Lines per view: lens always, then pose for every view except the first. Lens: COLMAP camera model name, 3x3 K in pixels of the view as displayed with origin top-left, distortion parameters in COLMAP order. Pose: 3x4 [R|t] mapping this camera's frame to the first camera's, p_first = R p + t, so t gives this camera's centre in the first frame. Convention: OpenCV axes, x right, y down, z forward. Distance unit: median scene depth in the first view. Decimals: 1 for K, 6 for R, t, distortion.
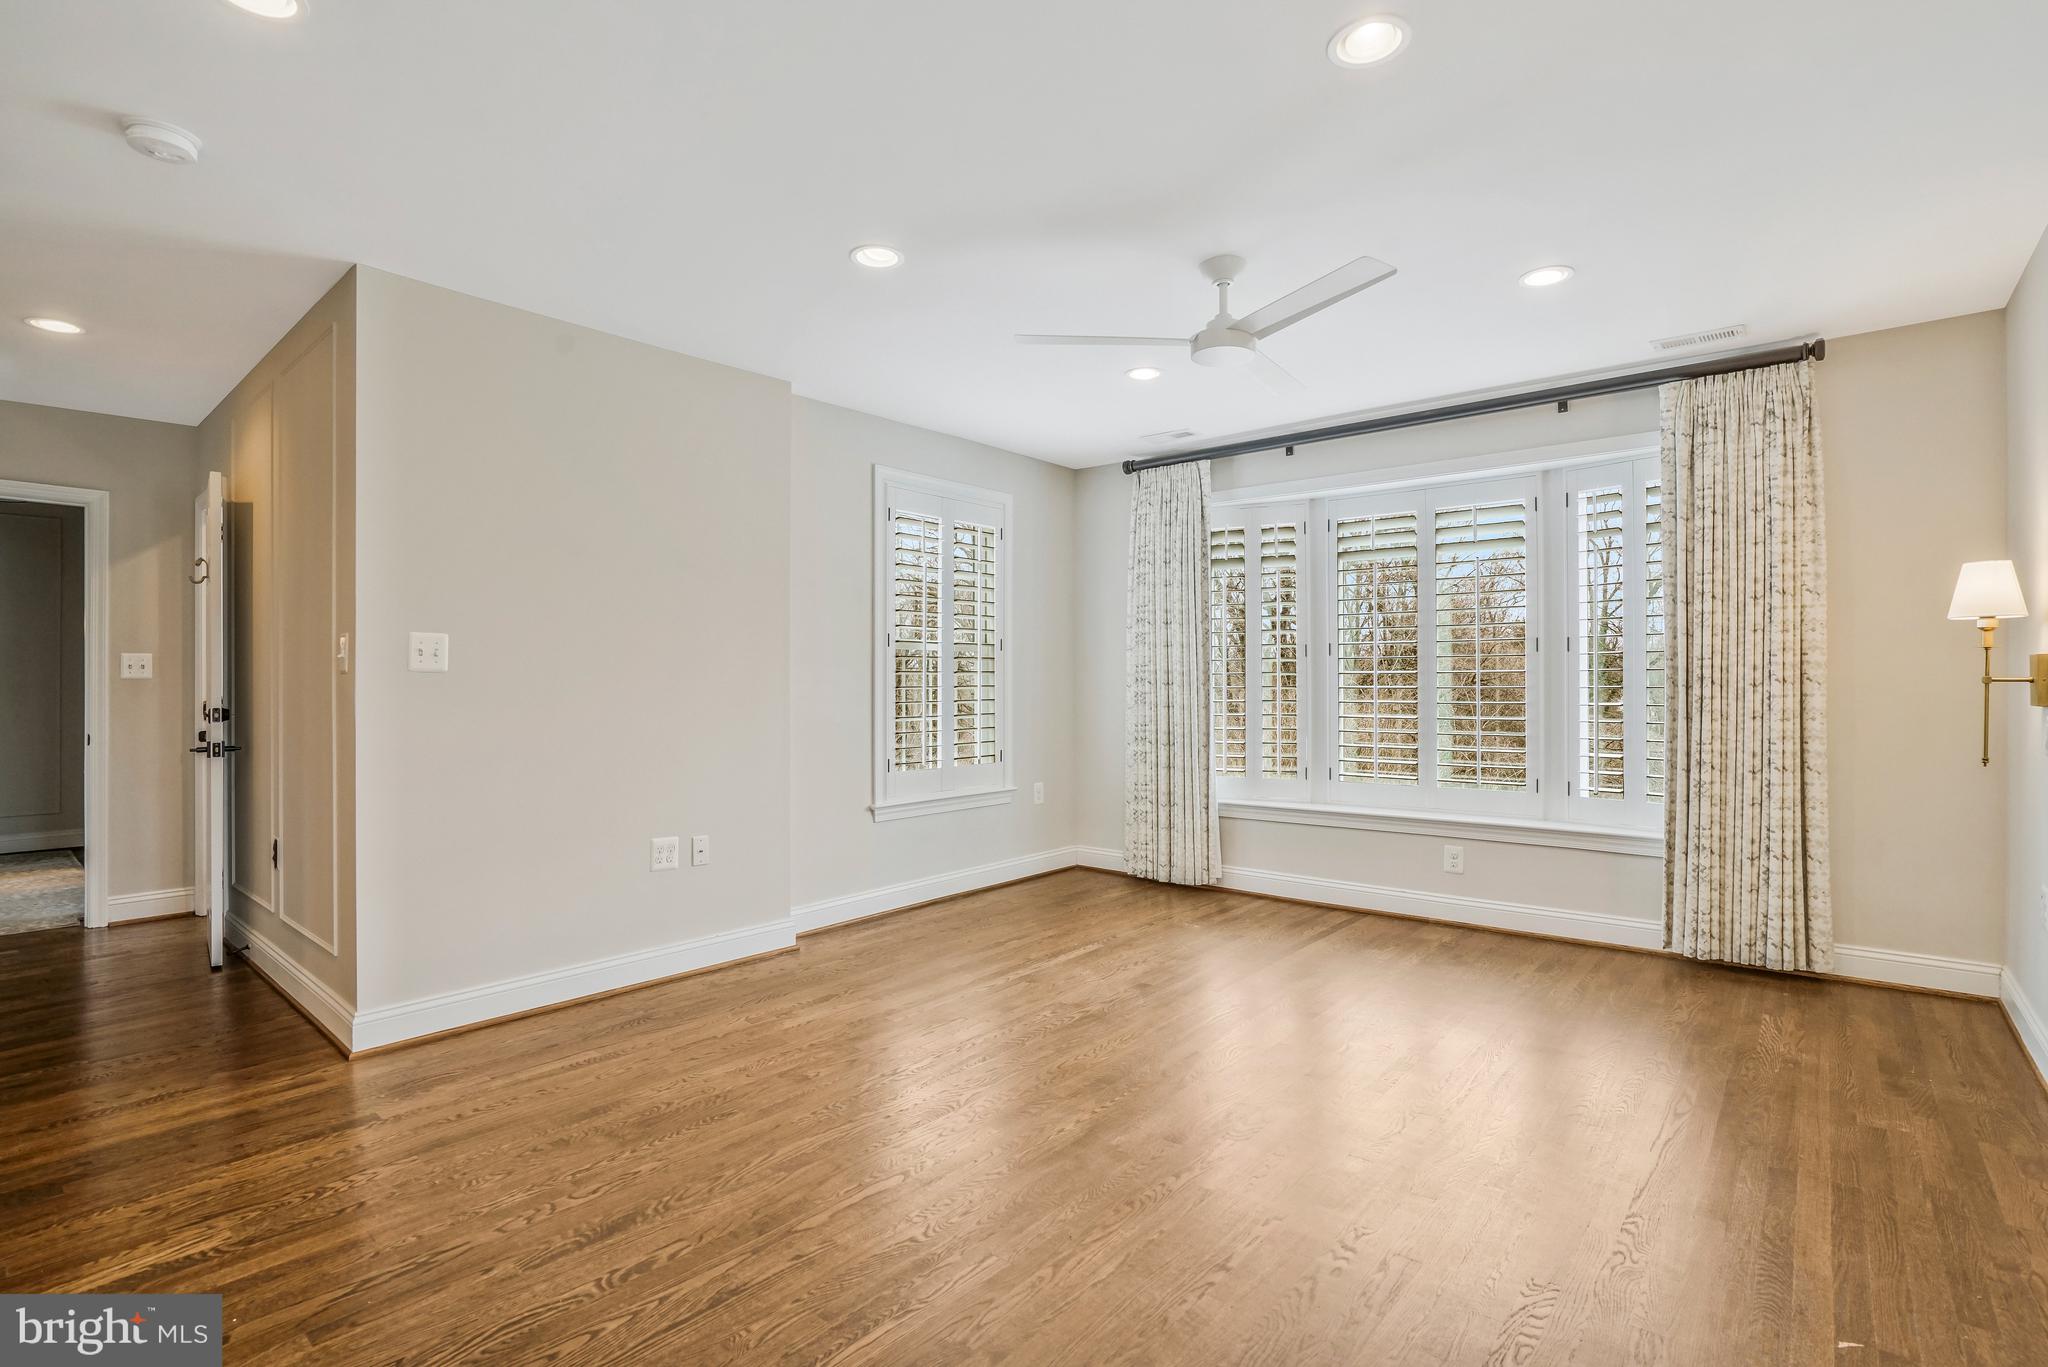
lens RADIAL K [[967.5, 0, 1013.0], [0, 967.5, 680.9], [0, 0, 1]] dist [-0.042223, 0.010106]
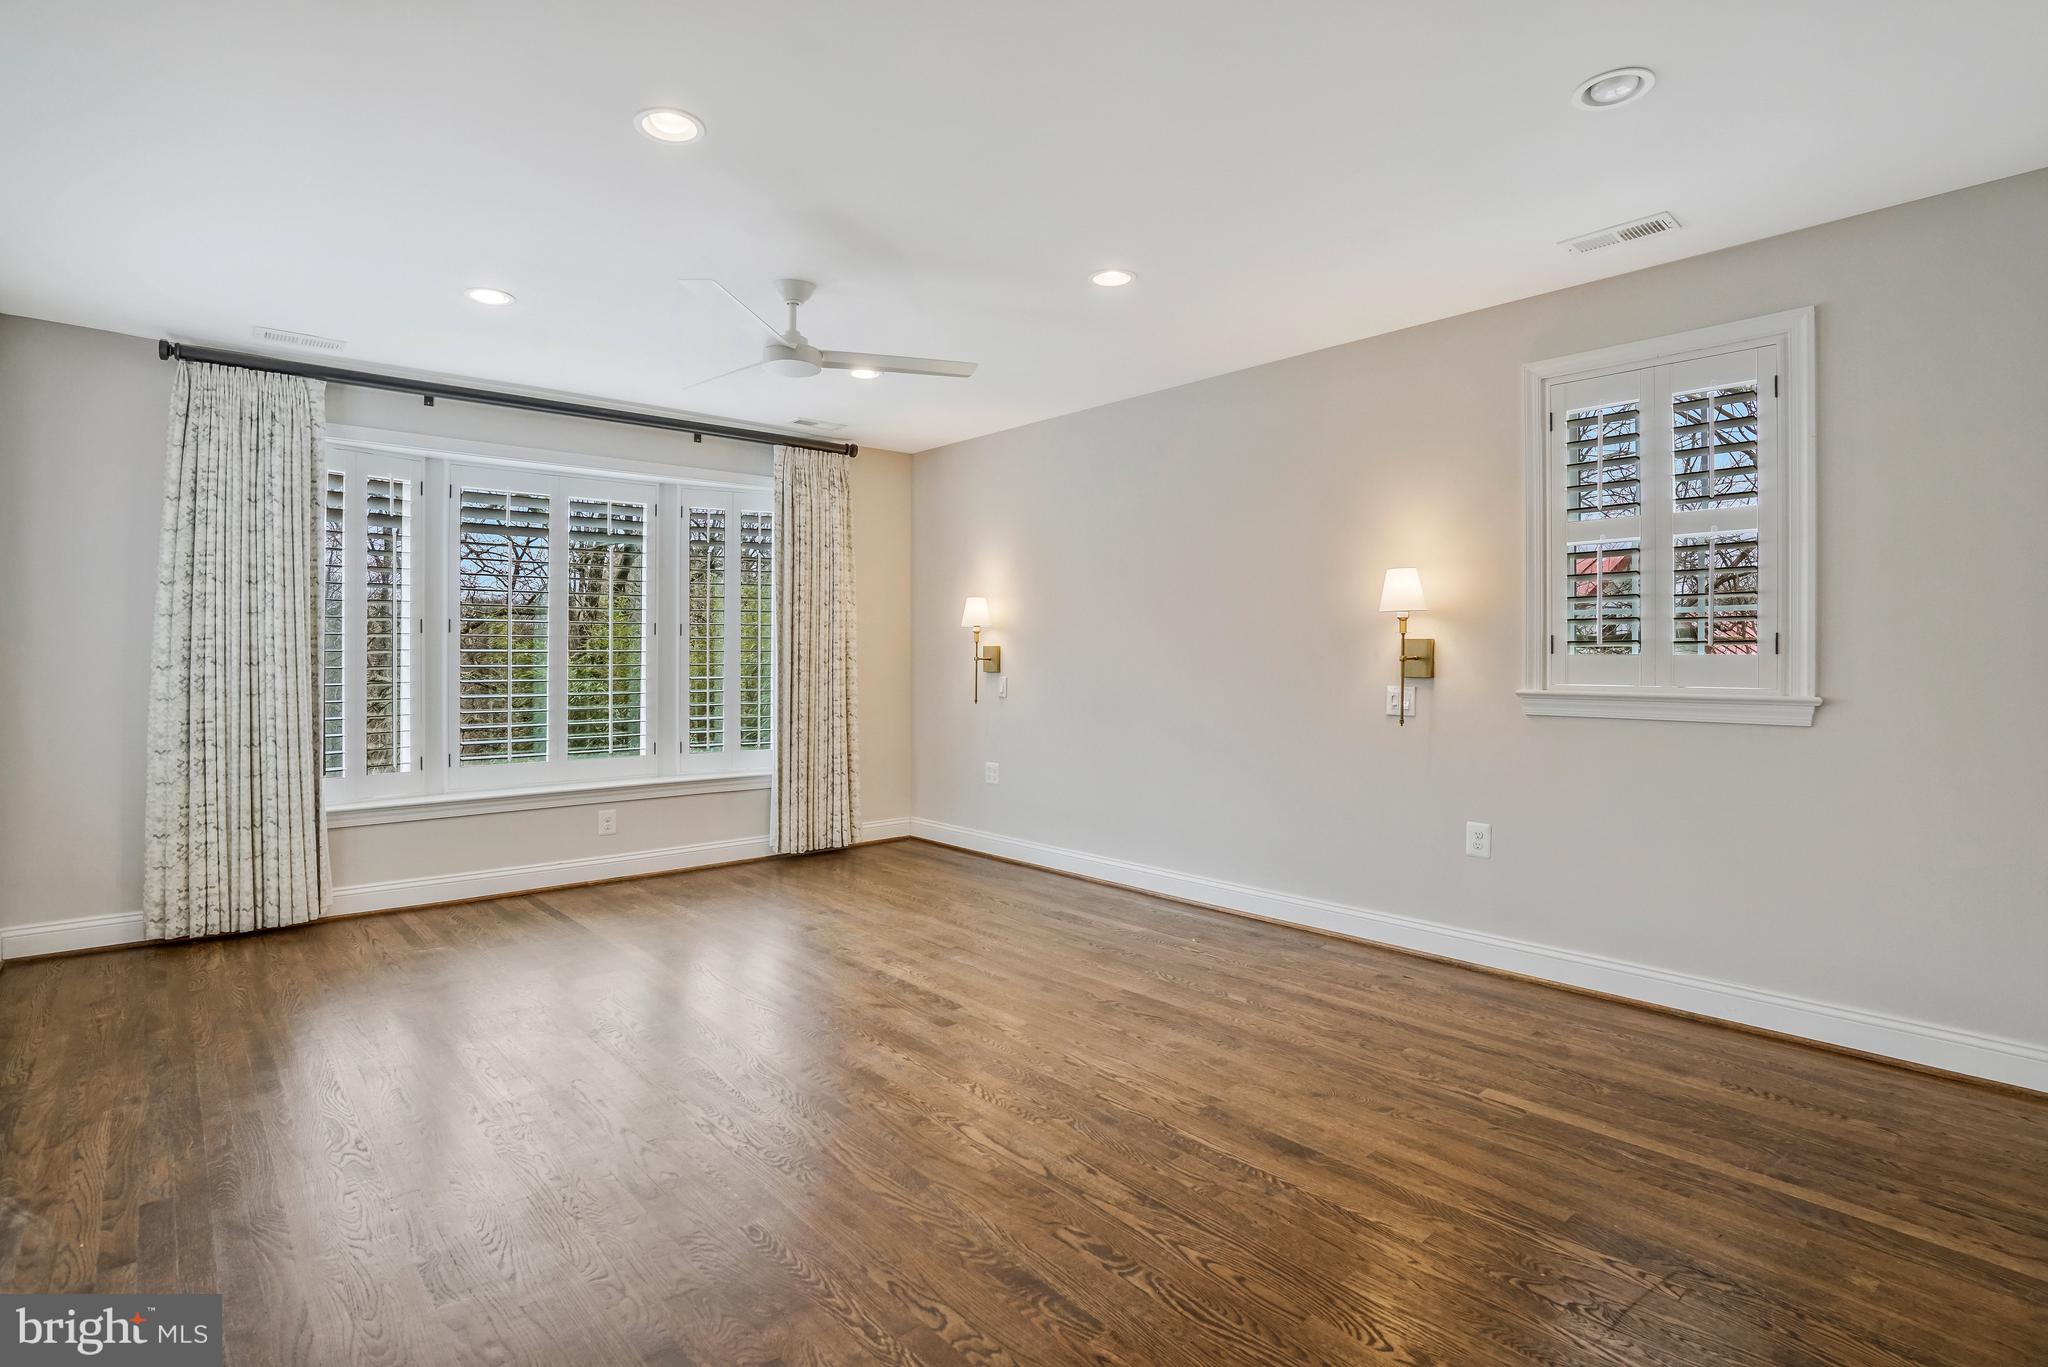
lens RADIAL K [[967.5, 0, 1002.0], [0, 967.5, 668.8], [0, 0, 1]] dist [-0.042223, 0.010106]
pose [[0.172584, -0.010454, 0.984939, -0.657443], [0.001082, 0.999945, 0.010424, -0.000736], [-0.984994, -0.000733, 0.172586, 0.441707]]
